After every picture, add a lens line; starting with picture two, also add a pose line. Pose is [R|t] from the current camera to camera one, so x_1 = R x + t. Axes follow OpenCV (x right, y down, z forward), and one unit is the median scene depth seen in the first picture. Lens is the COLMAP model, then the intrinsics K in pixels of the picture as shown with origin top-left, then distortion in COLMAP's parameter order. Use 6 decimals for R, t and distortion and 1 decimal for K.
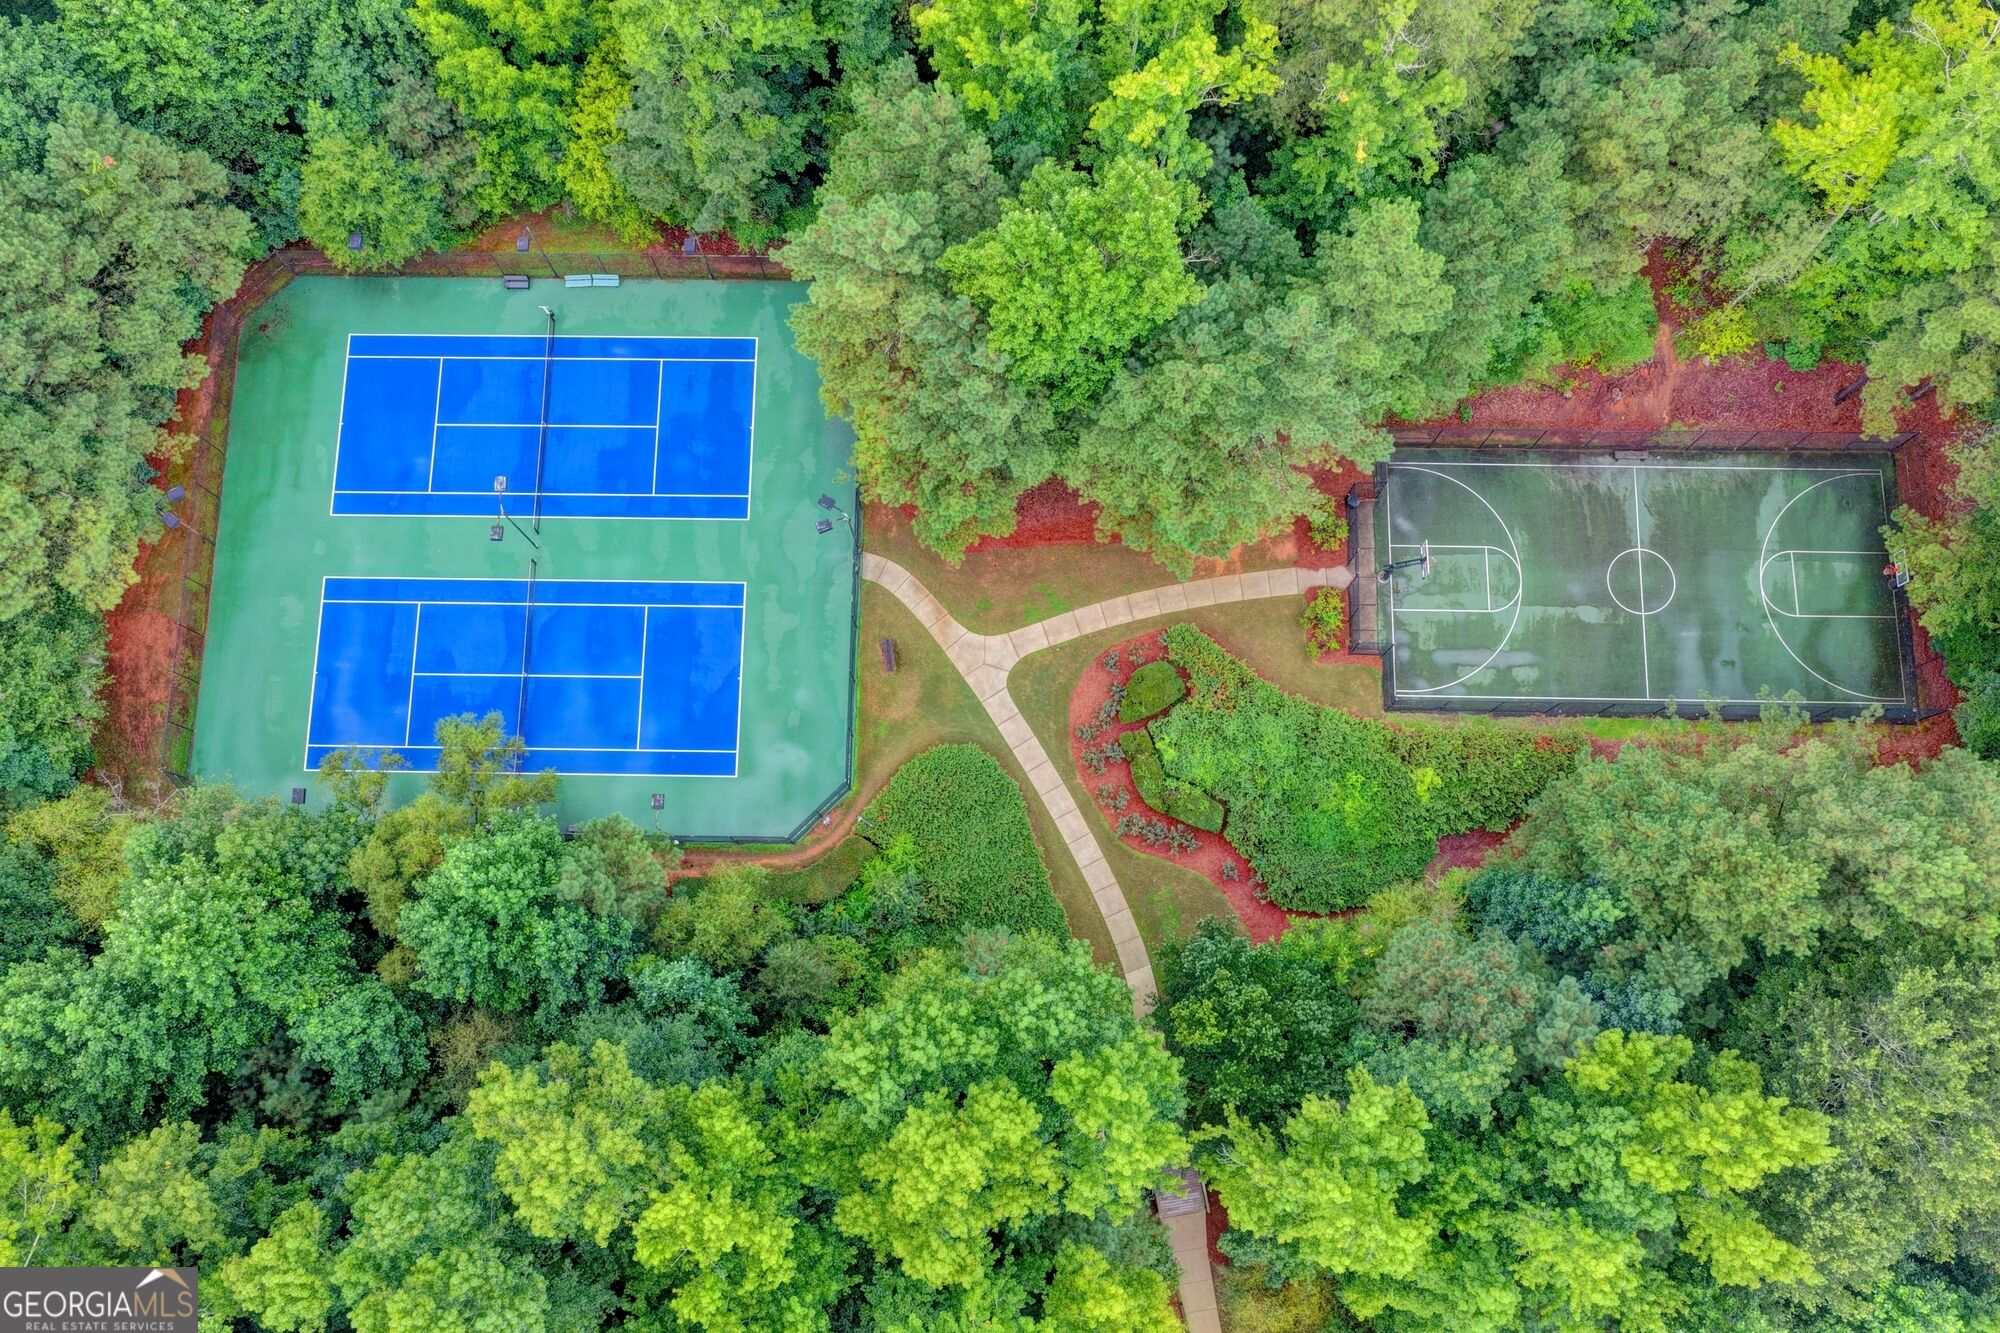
lens RADIAL K [[1654.7, 0, 1000.0], [0, 1654.7, 666.5], [0, 0, 1]] dist [-0.015031, -0.001587]
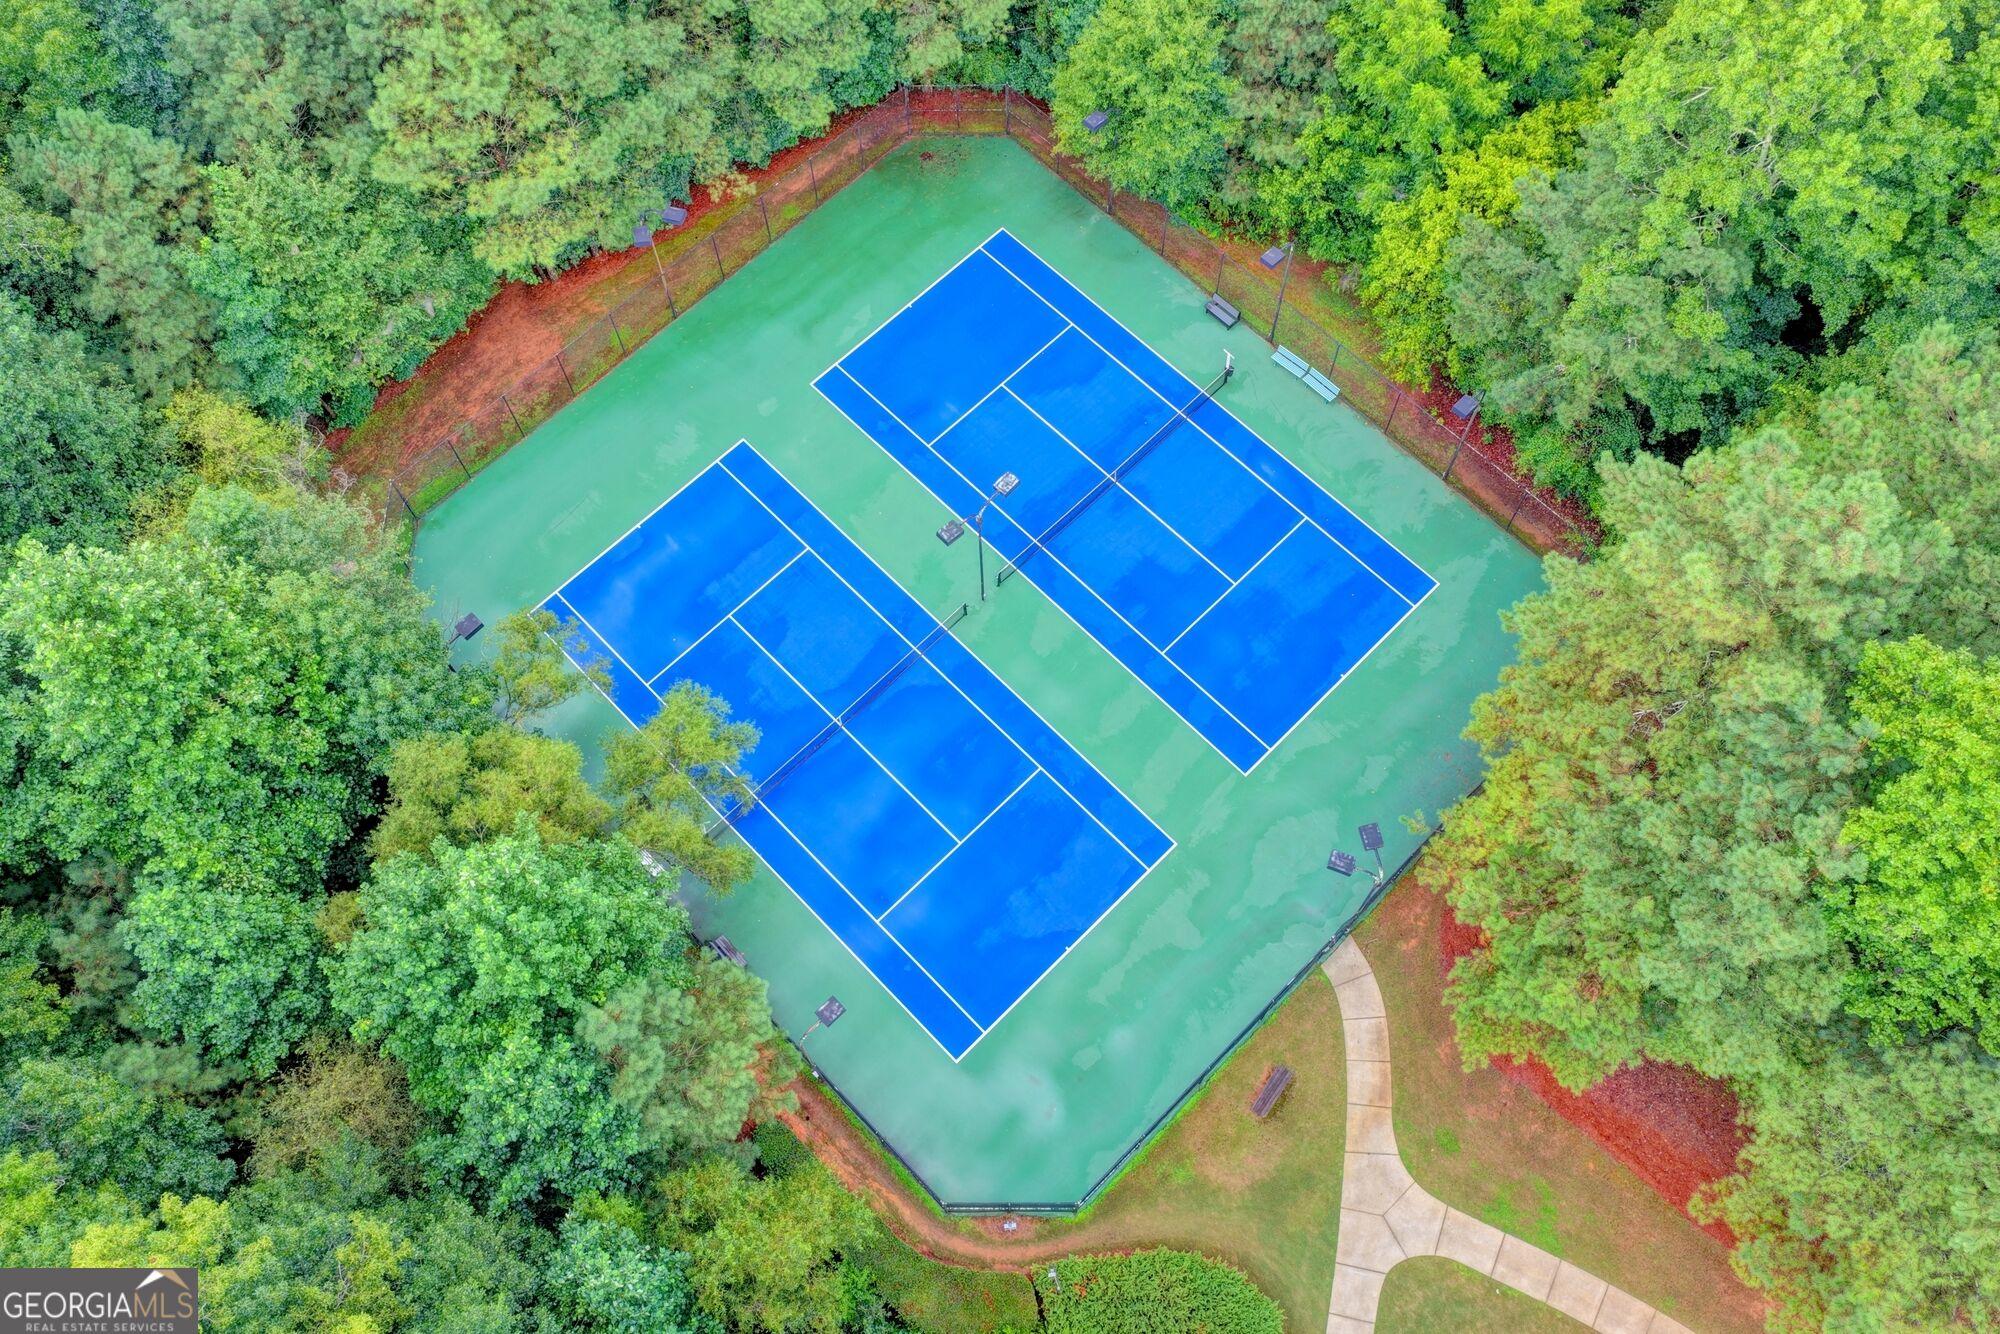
lens RADIAL K [[1654.7, 0, 1000.0], [0, 1654.7, 667.0], [0, 0, 1]] dist [-0.015031, -0.001587]
pose [[0.710829, 0.643497, -0.283961, -0.069312], [-0.684393, 0.725919, -0.068178, -0.010714], [0.162260, 0.242803, 0.956409, 0.385026]]
